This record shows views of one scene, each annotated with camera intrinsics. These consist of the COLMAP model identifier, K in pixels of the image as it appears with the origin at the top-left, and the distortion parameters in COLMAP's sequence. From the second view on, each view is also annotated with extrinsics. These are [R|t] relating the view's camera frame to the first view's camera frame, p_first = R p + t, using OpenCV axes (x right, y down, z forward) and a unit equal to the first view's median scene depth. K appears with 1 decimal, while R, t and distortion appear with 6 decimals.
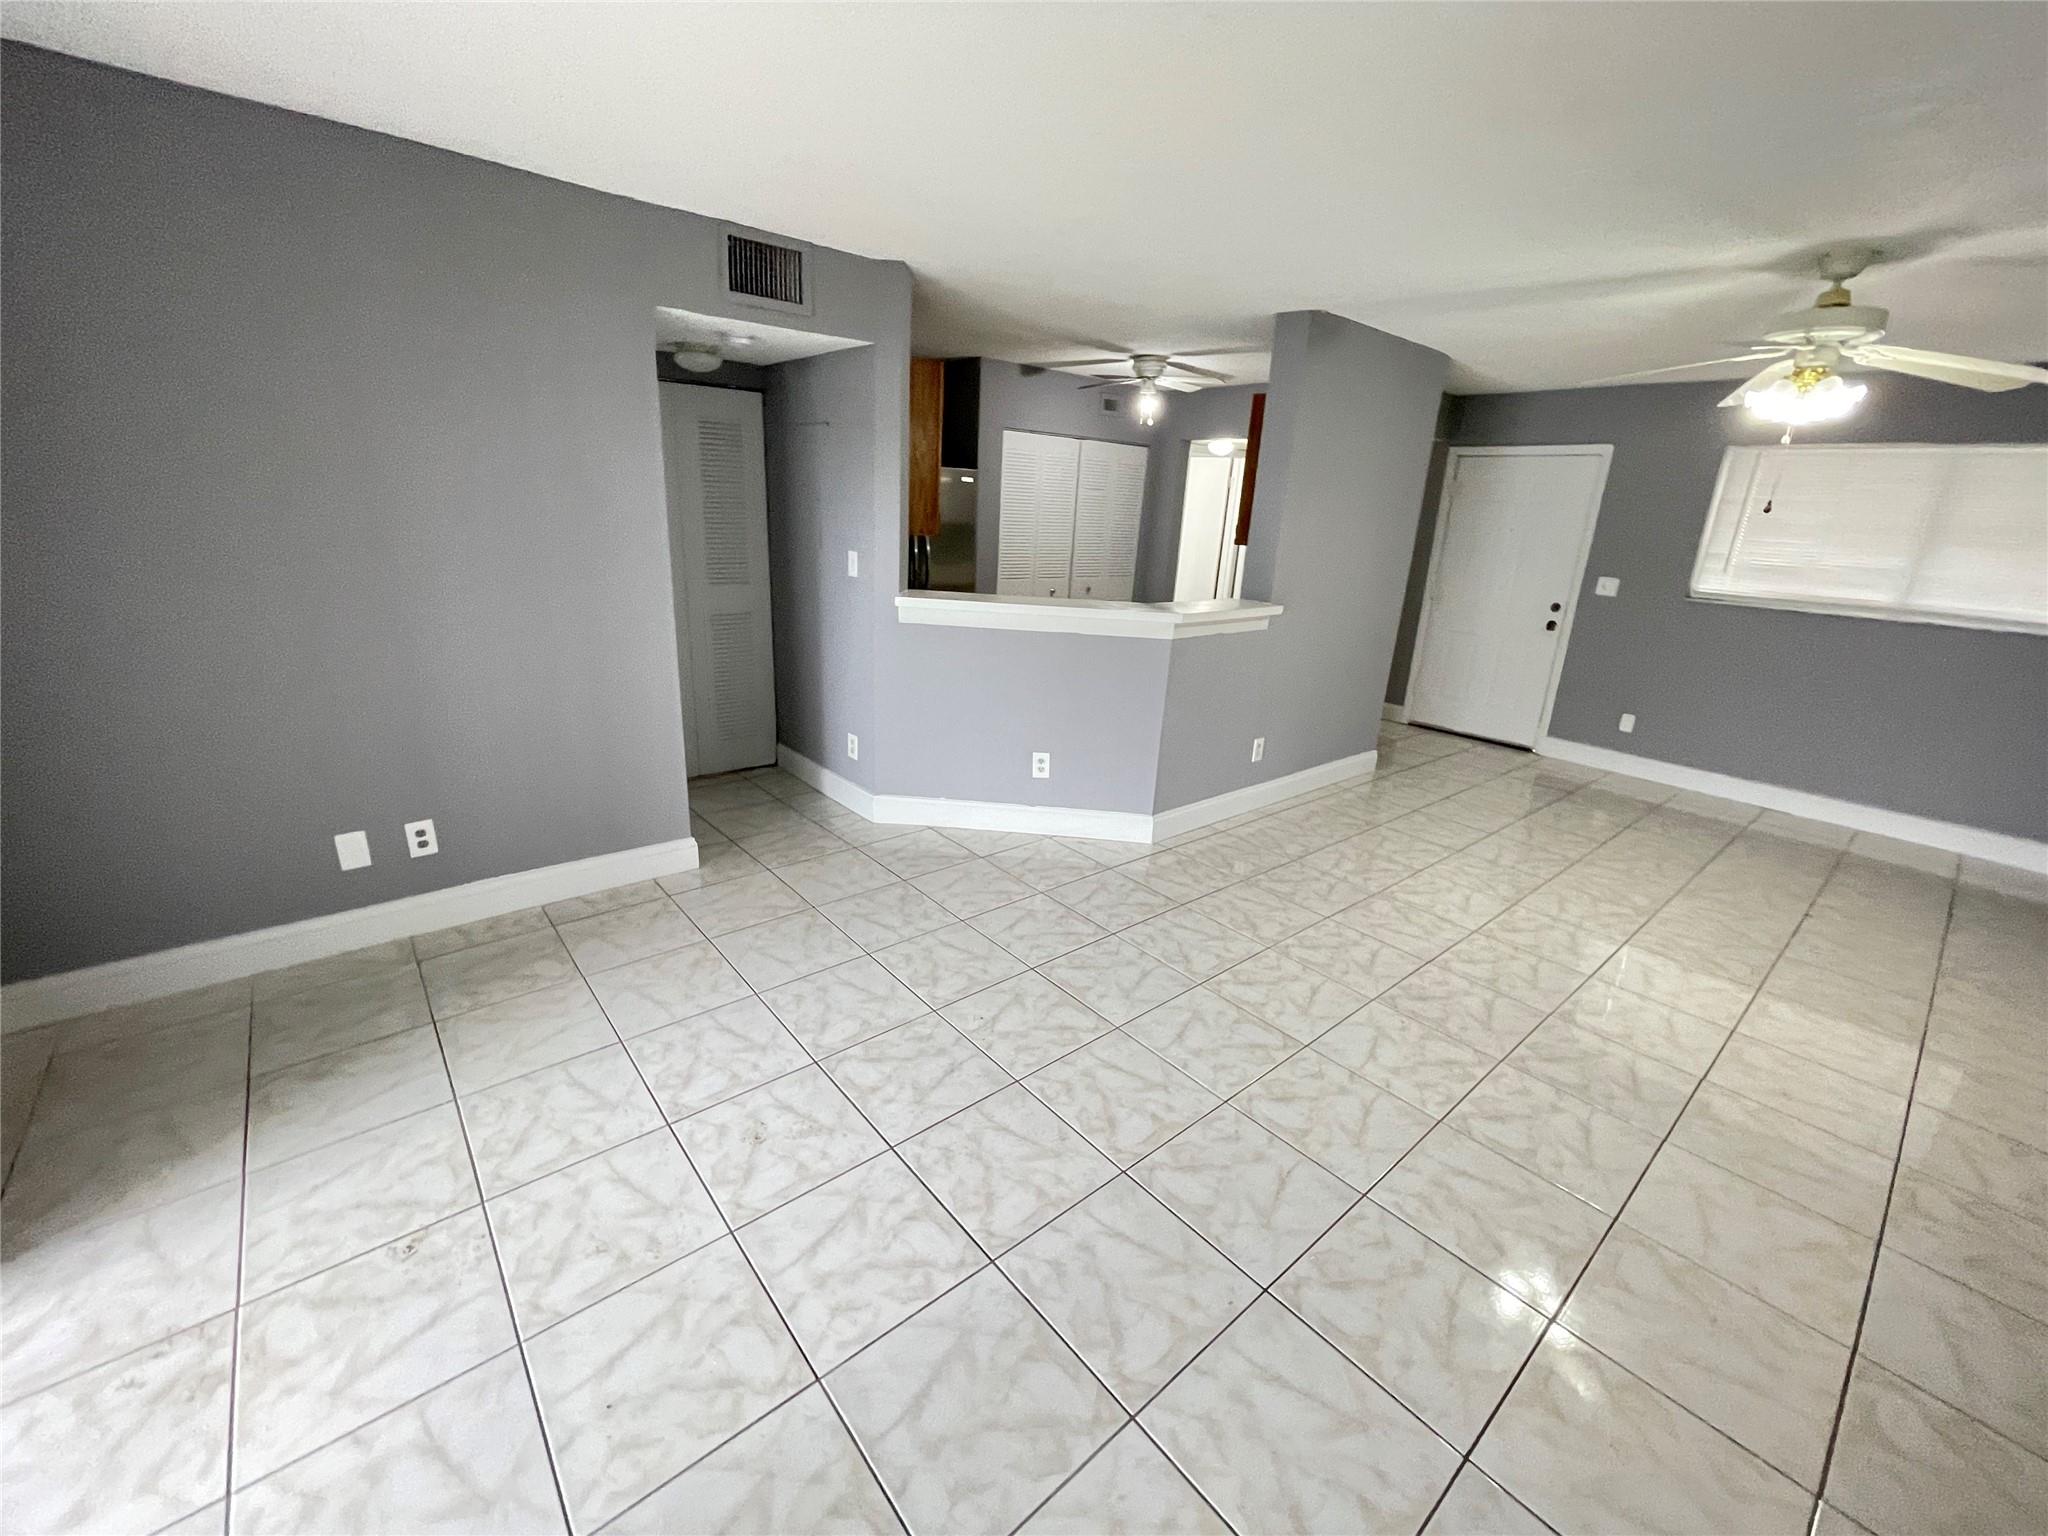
lens RADIAL K [[829.8, 0, 1018.2], [0, 829.8, 762.7], [0, 0, 1]] dist [-0.005143, 0.000752]
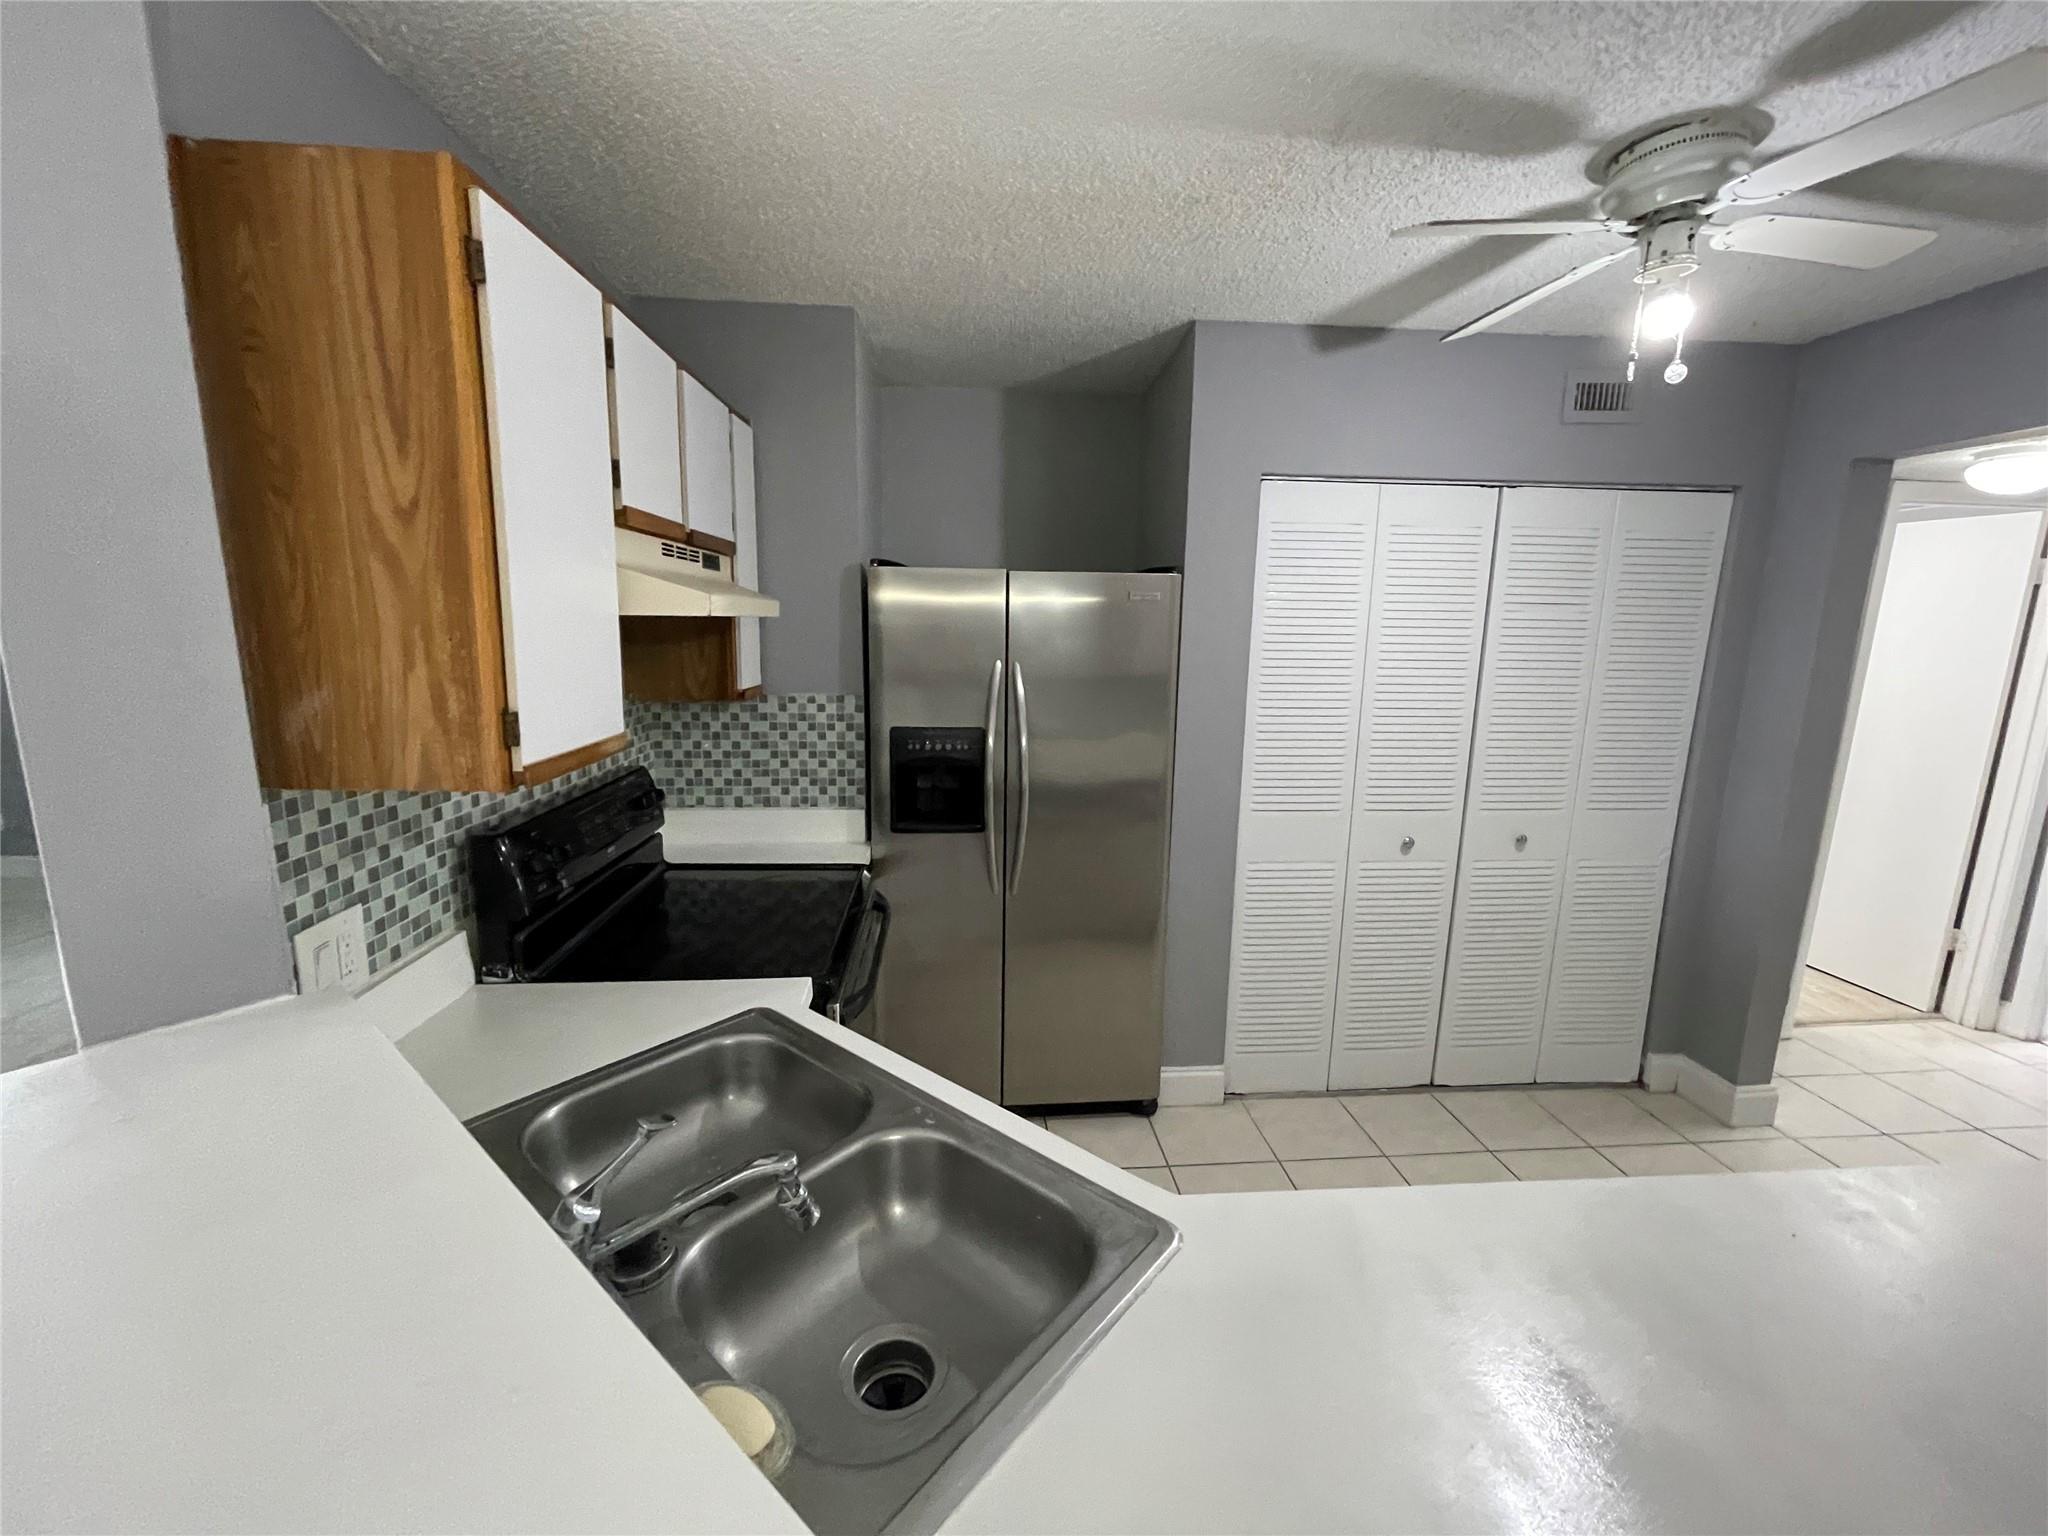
lens RADIAL K [[829.8, 0, 1014.0], [0, 829.8, 761.6], [0, 0, 1]] dist [-0.005143, 0.000752]
pose [[0.809200, 0.061363, -0.584320, 0.227066], [-0.150750, 0.982922, -0.105544, -0.320541], [0.567864, 0.173492, 0.804631, 1.002317]]
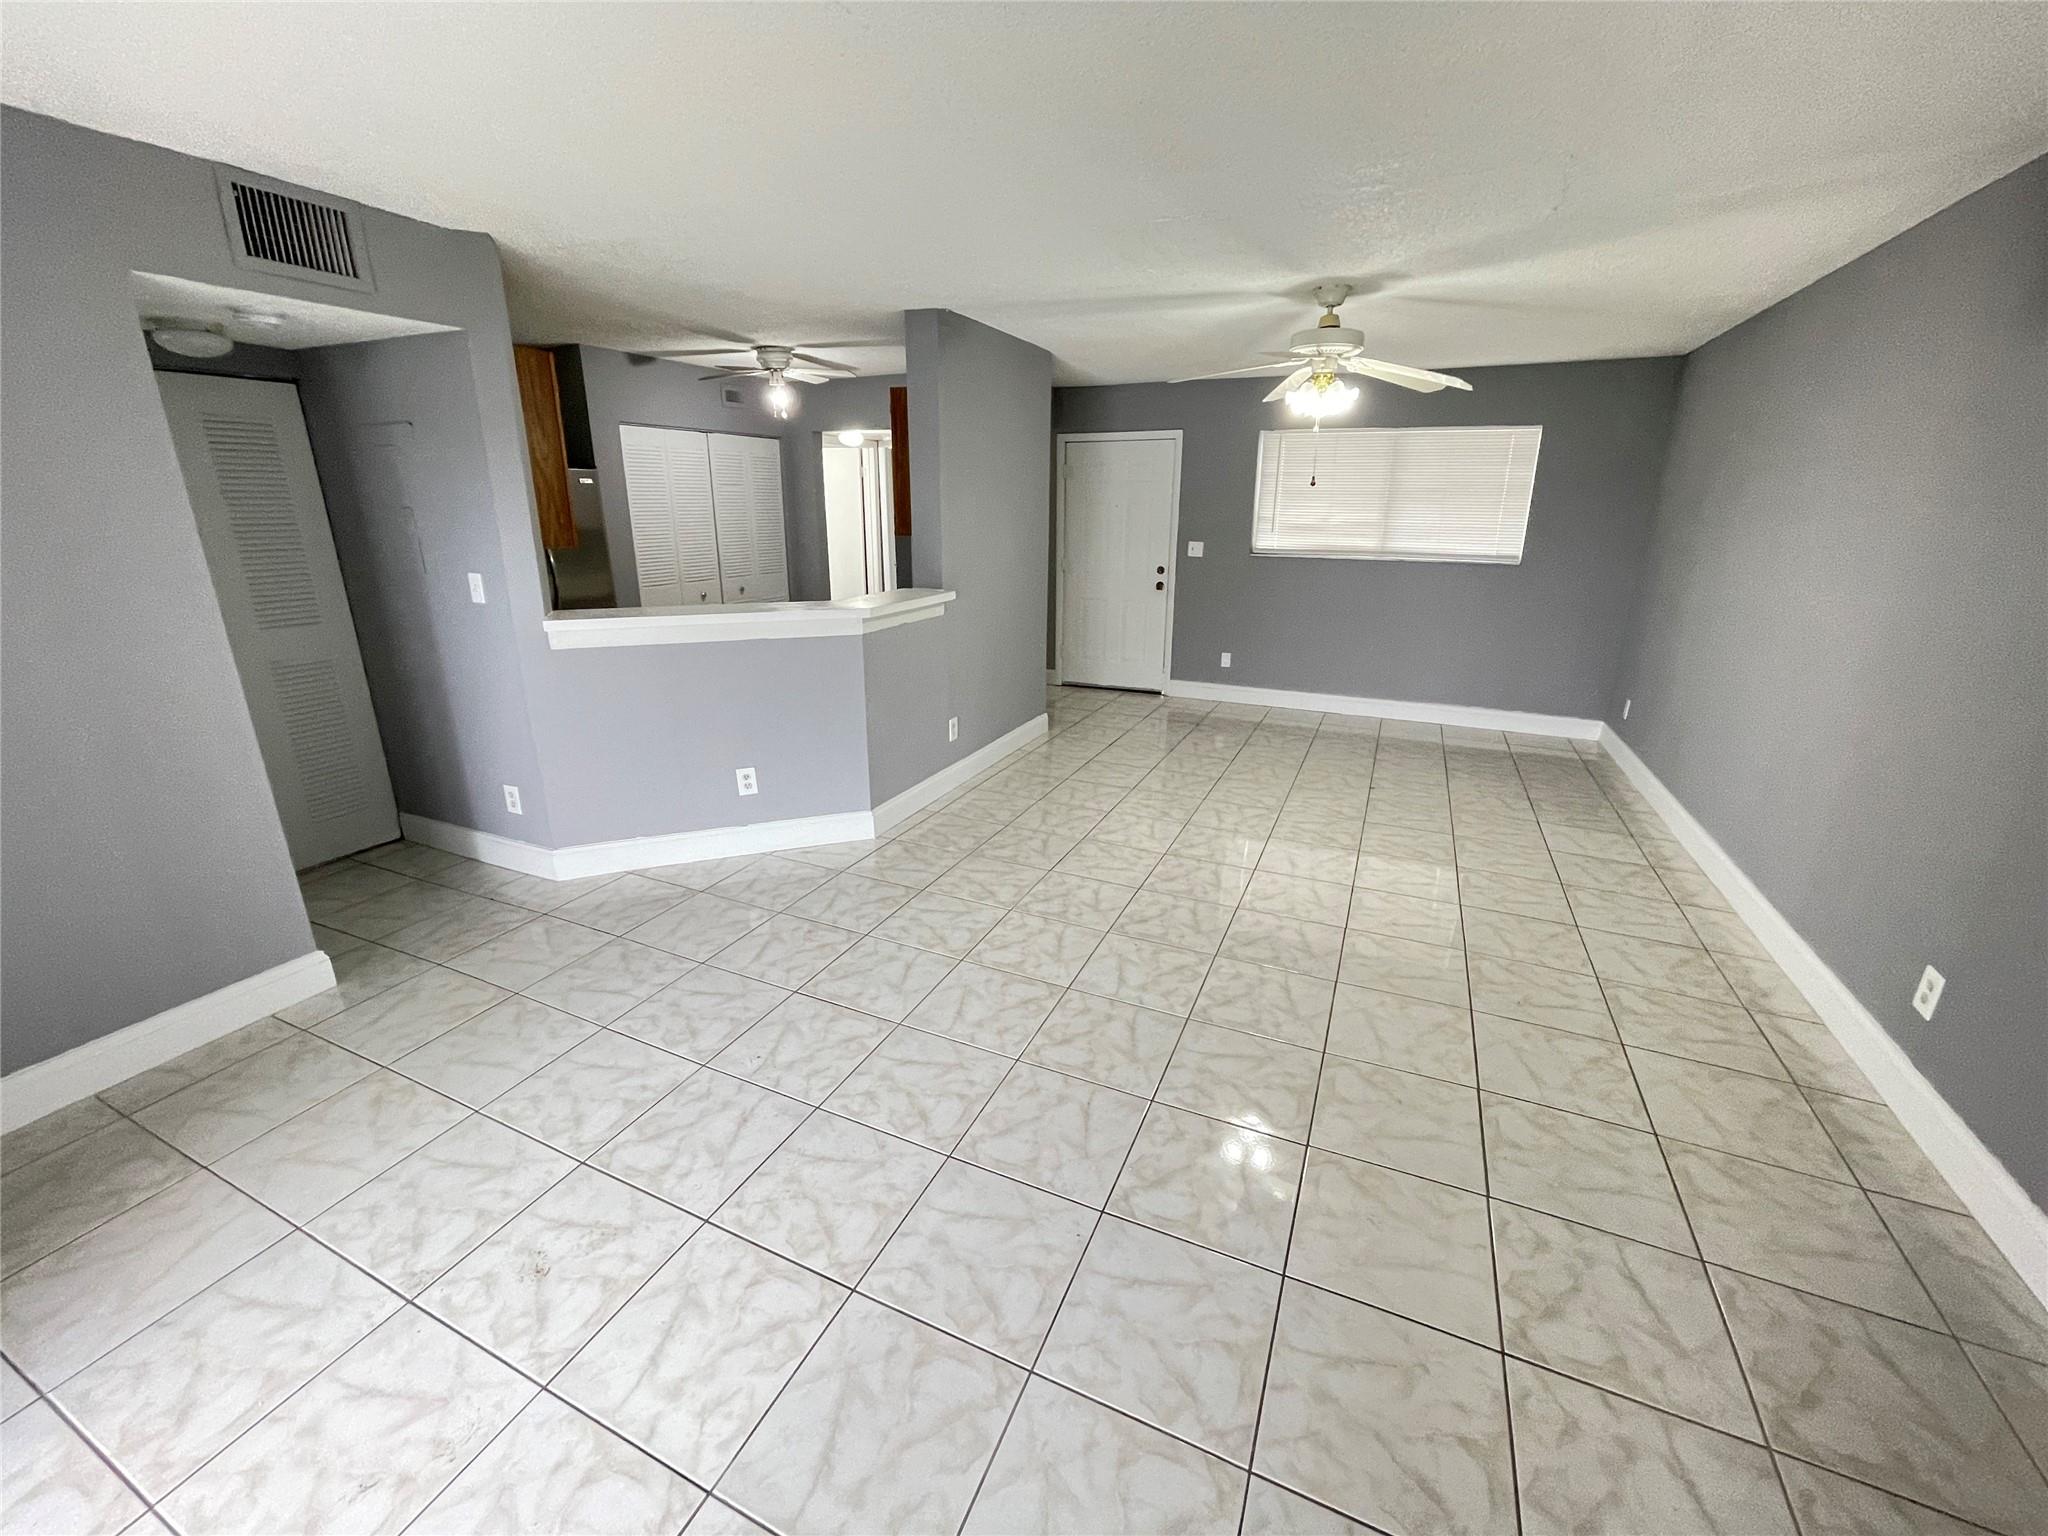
lens RADIAL K [[829.8, 0, 1022.5], [0, 829.8, 761.0], [0, 0, 1]] dist [-0.005143, 0.000752]
pose [[0.902319, -0.171599, 0.395443, -0.066851], [0.166648, 0.984890, 0.047127, -0.013720], [-0.397555, 0.023376, 0.917281, 0.004721]]
